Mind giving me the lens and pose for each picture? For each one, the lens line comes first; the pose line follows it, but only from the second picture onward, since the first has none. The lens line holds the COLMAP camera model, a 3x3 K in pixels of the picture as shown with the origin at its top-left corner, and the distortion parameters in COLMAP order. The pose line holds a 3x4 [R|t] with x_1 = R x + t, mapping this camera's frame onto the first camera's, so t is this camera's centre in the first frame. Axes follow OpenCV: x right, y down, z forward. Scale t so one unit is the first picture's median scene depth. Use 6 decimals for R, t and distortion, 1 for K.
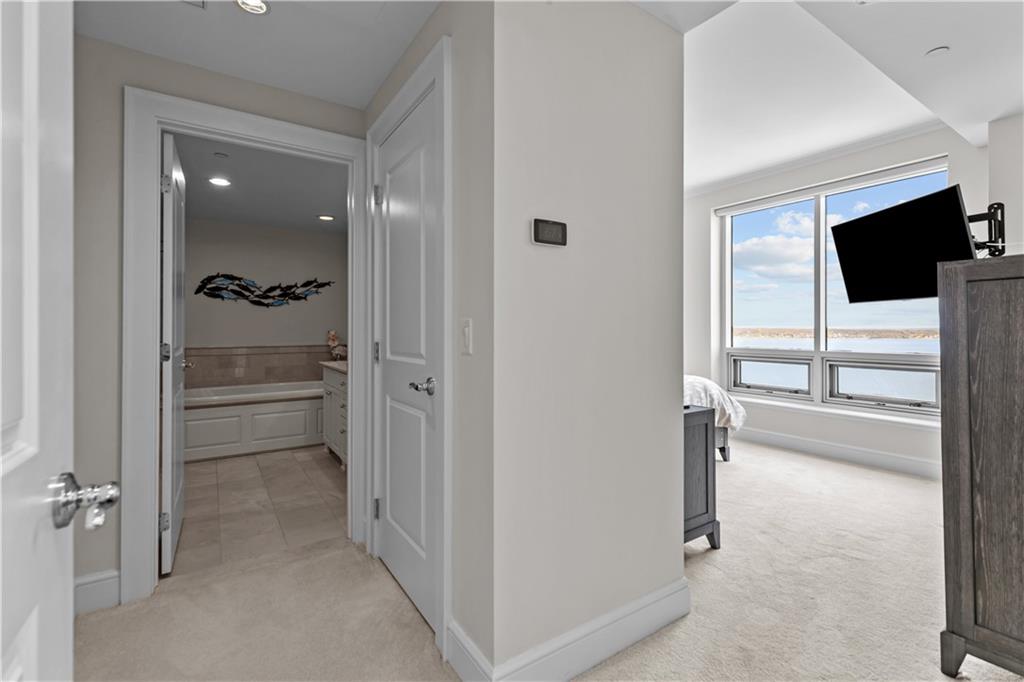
lens RADIAL K [[456.0, 0, 512.5], [0, 456.0, 330.1], [0, 0, 1]] dist [-0.000339, 0.000085]
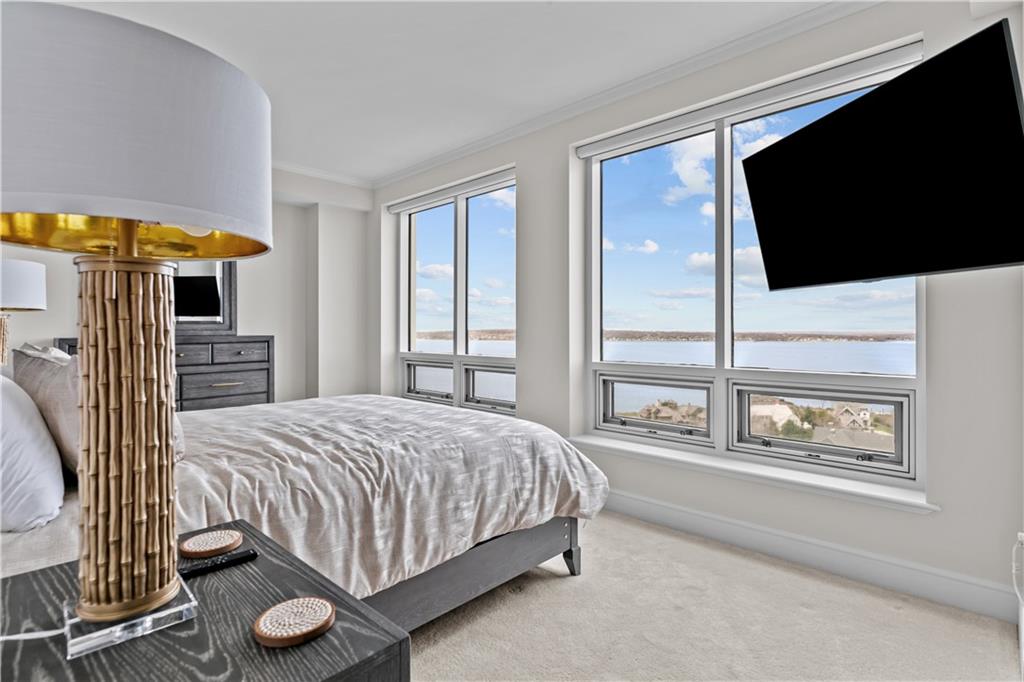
lens RADIAL K [[503.6, 0, 512.2], [0, 503.6, 331.9], [0, 0, 1]] dist [-0.000586, -0.000132]
pose [[0.977243, 0.000061, 0.212122, 0.270378], [0.000466, 0.999997, -0.002434, -0.003551], [-0.212121, 0.002477, 0.977240, 0.428646]]
